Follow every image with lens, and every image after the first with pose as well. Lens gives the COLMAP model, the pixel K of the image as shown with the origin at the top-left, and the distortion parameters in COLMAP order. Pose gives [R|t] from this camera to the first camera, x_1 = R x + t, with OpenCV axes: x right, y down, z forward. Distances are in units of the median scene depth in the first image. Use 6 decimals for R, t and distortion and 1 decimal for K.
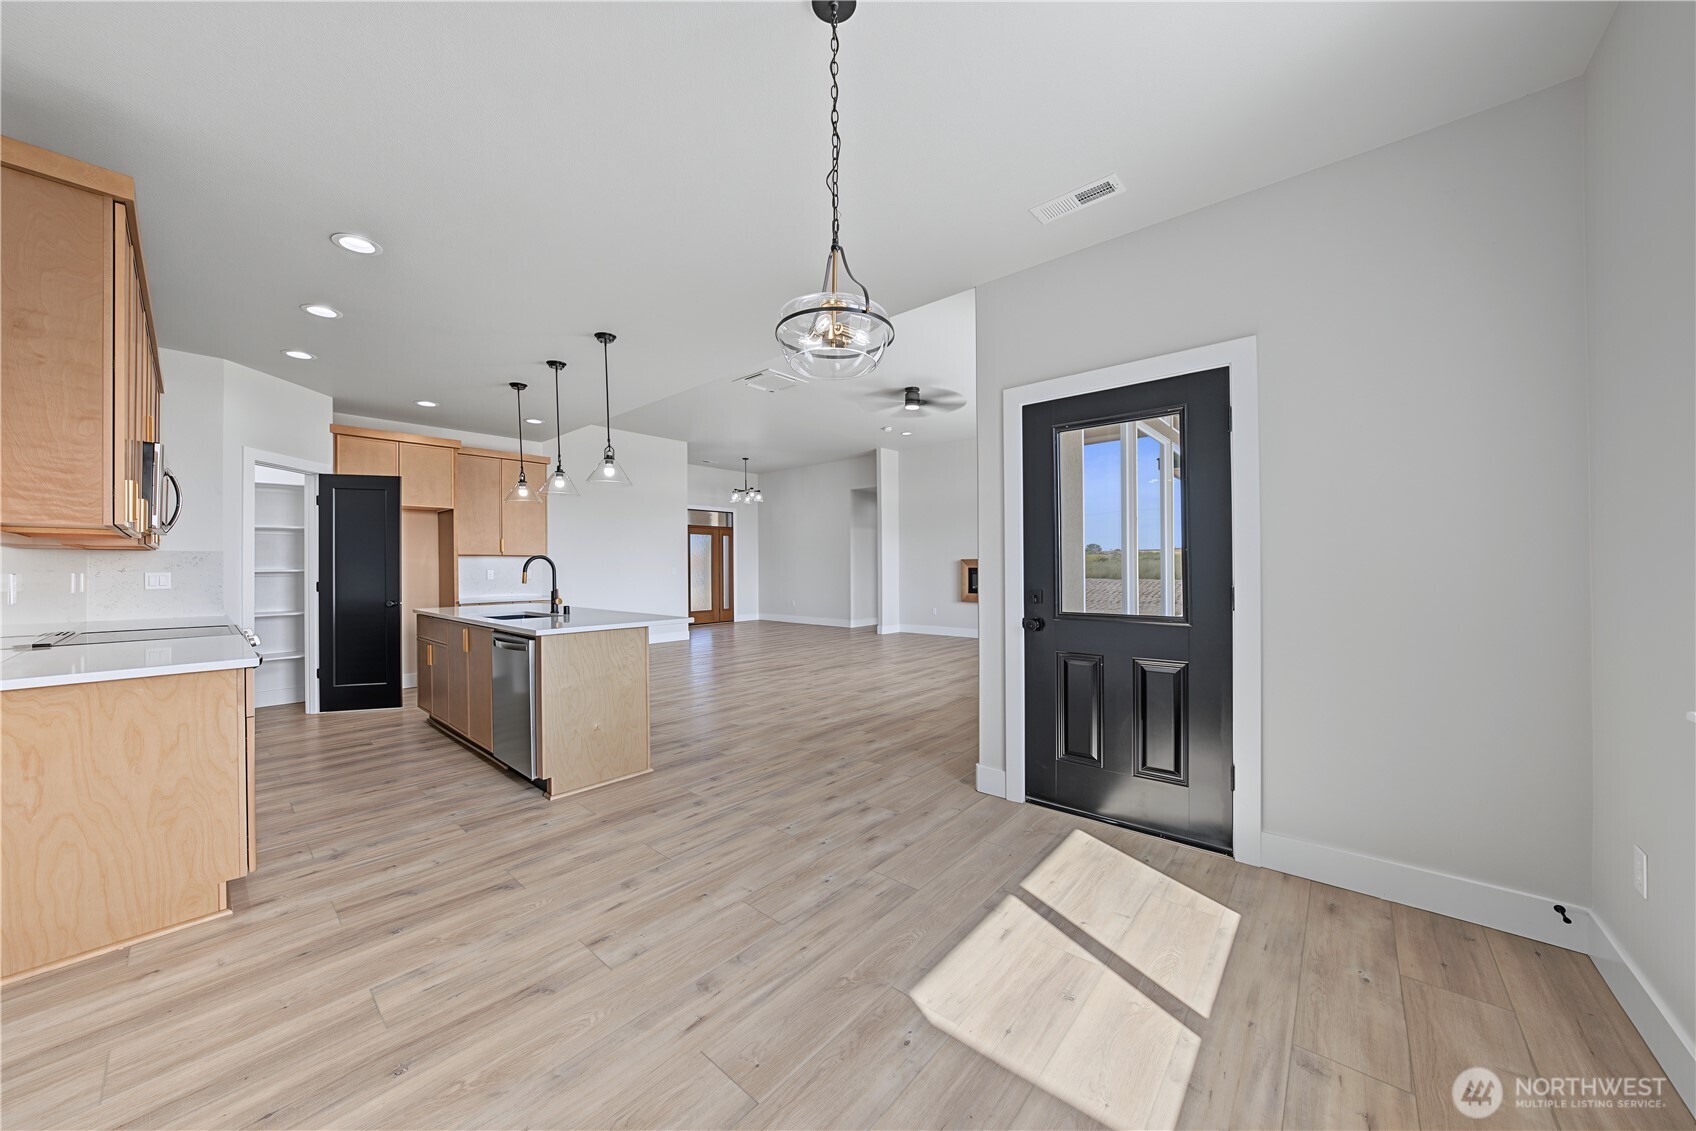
lens RADIAL K [[586.5, 0, 848.0], [0, 586.5, 565.5], [0, 0, 1]] dist [-0.030431, 0.007060]
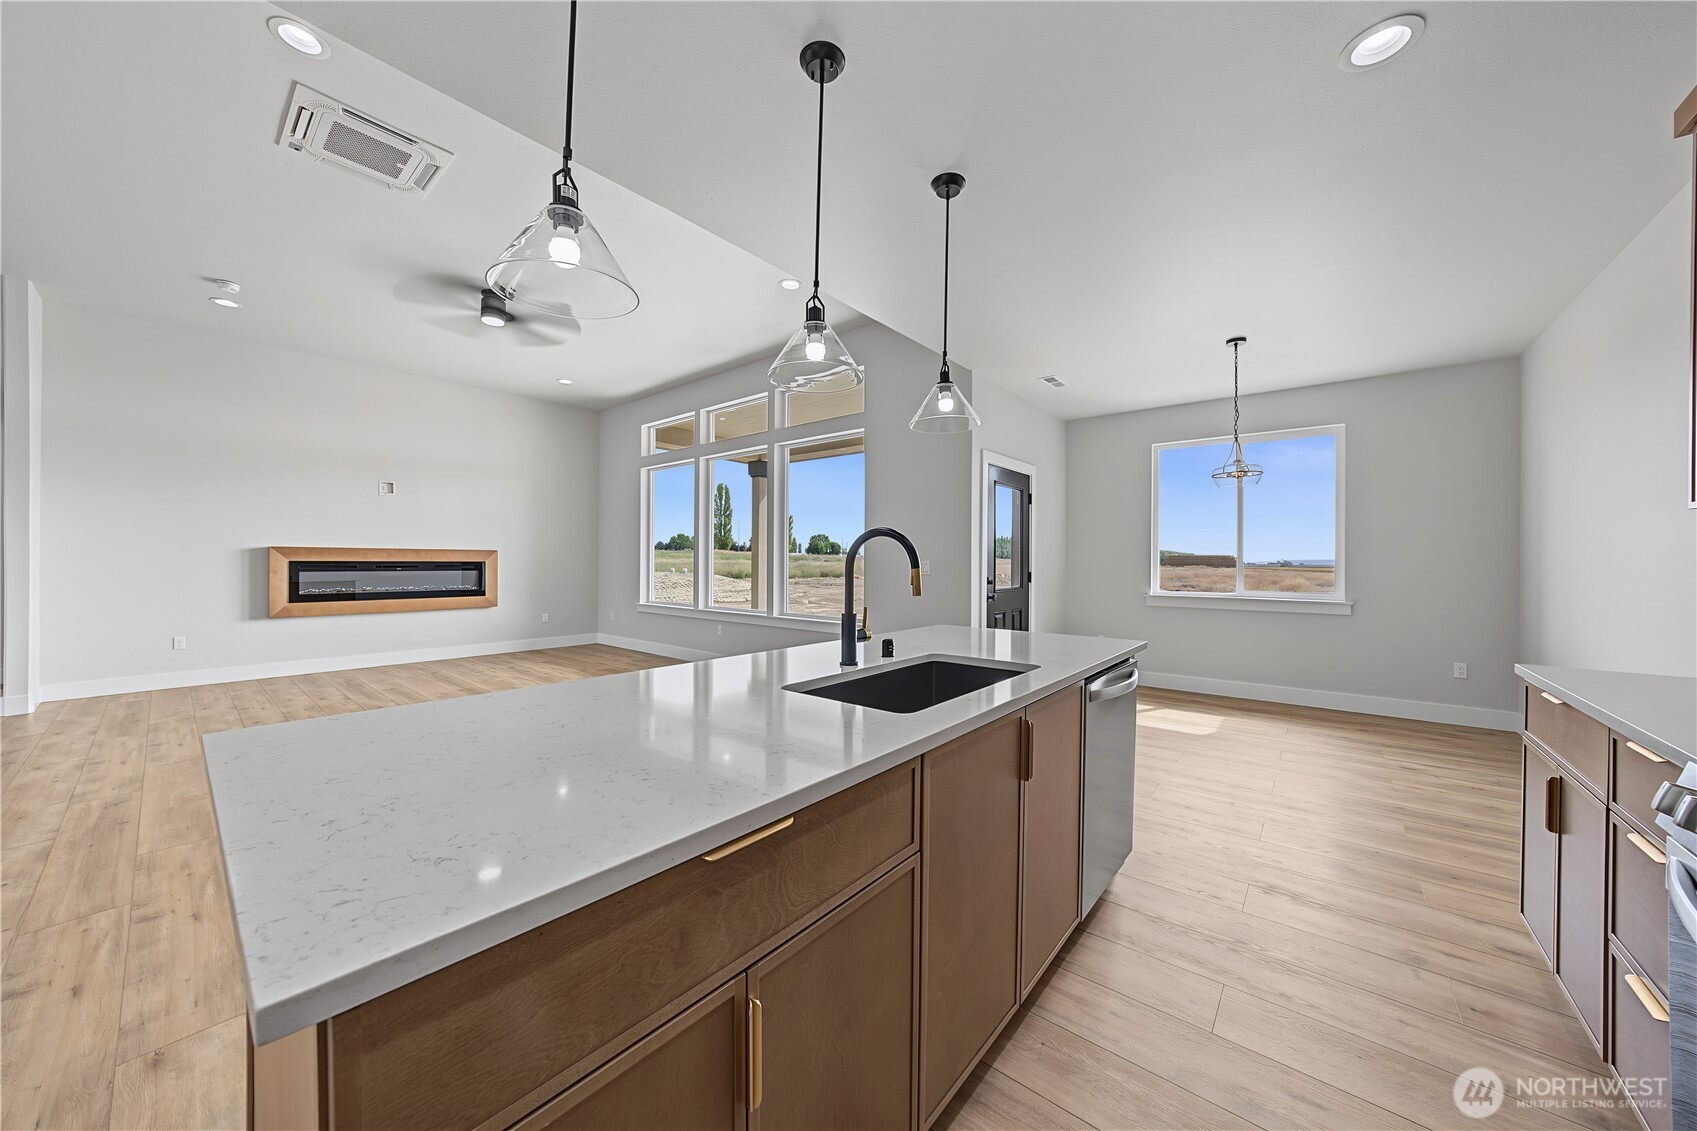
lens RADIAL K [[585.0, 0, 848.6], [0, 585.0, 564.1], [0, 0, 1]] dist [-0.029780, 0.007113]
pose [[-0.020171, 0.002828, 0.999793, -0.768277], [-0.008106, 0.999963, -0.002992, 0.008167], [-0.999764, -0.008164, -0.020148, 0.835221]]
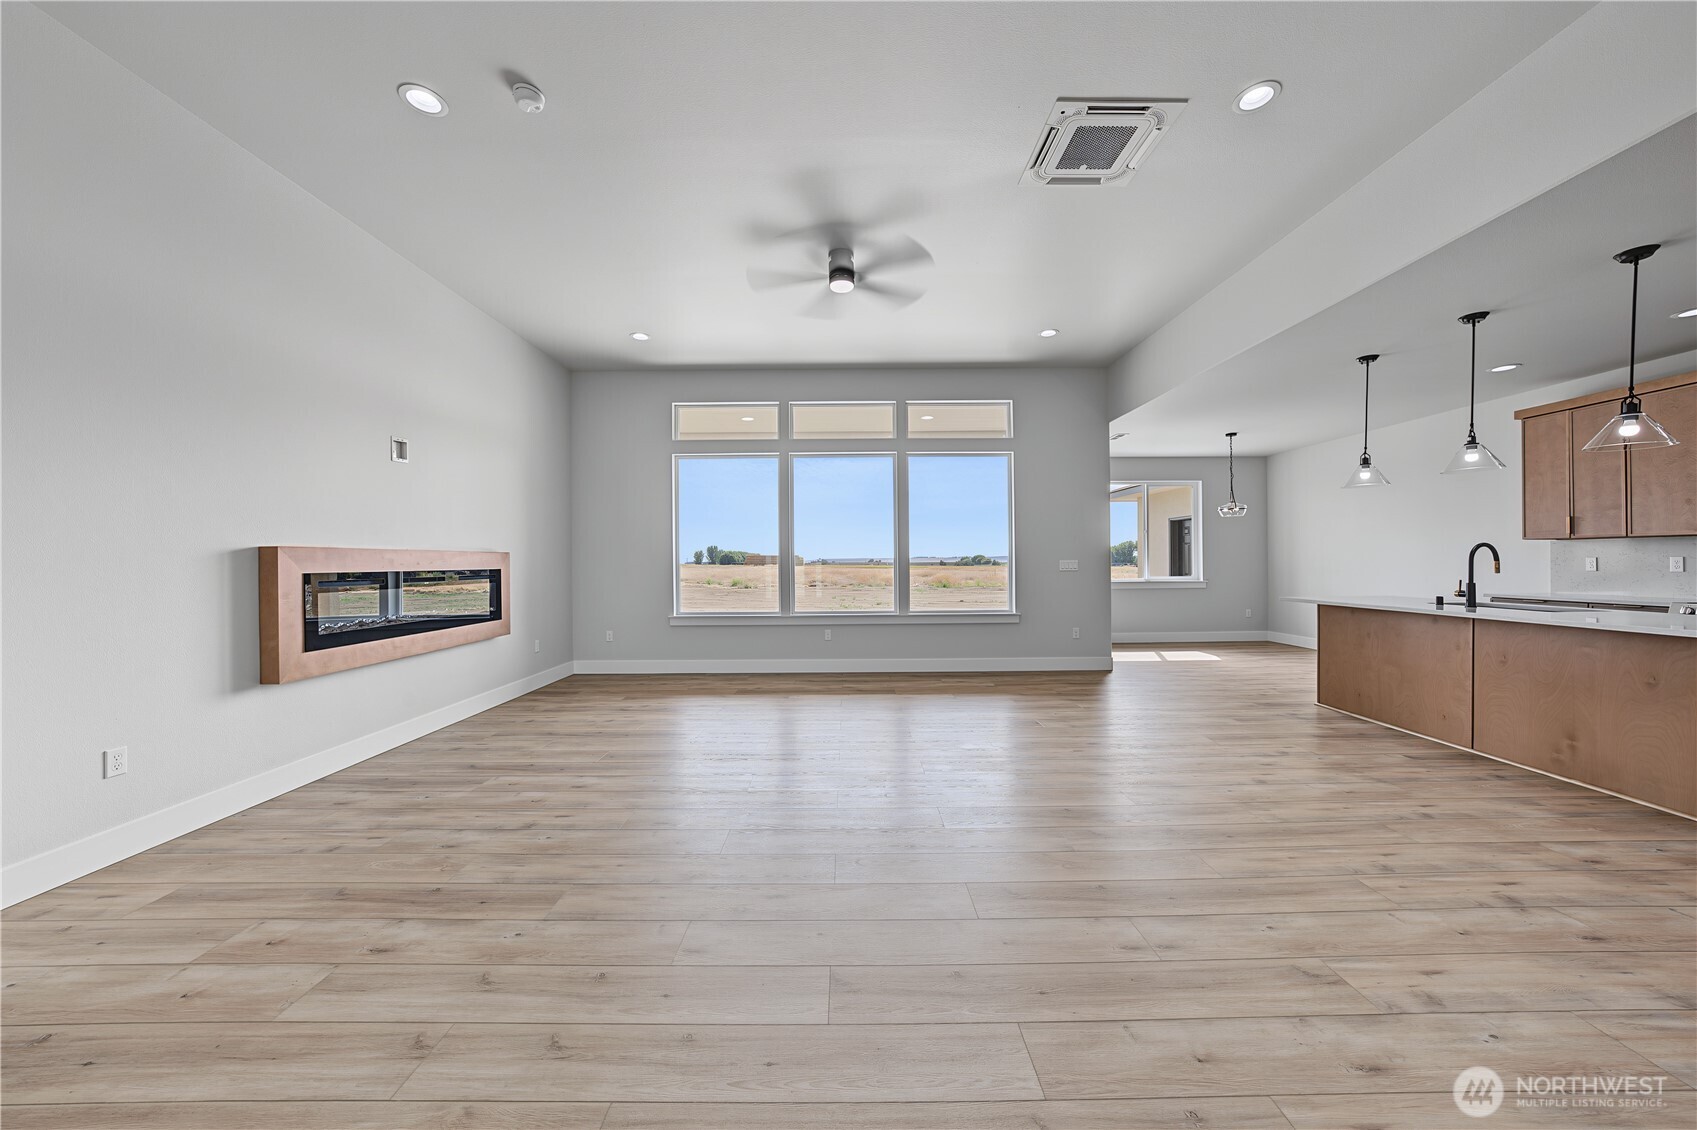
lens RADIAL K [[585.0, 0, 848.6], [0, 585.0, 563.6], [0, 0, 1]] dist [-0.029780, 0.007113]
pose [[-0.656978, 0.010630, 0.753834, -0.444395], [0.011201, 0.999928, -0.004339, 0.006533], [-0.753826, 0.005593, -0.657050, 1.893827]]
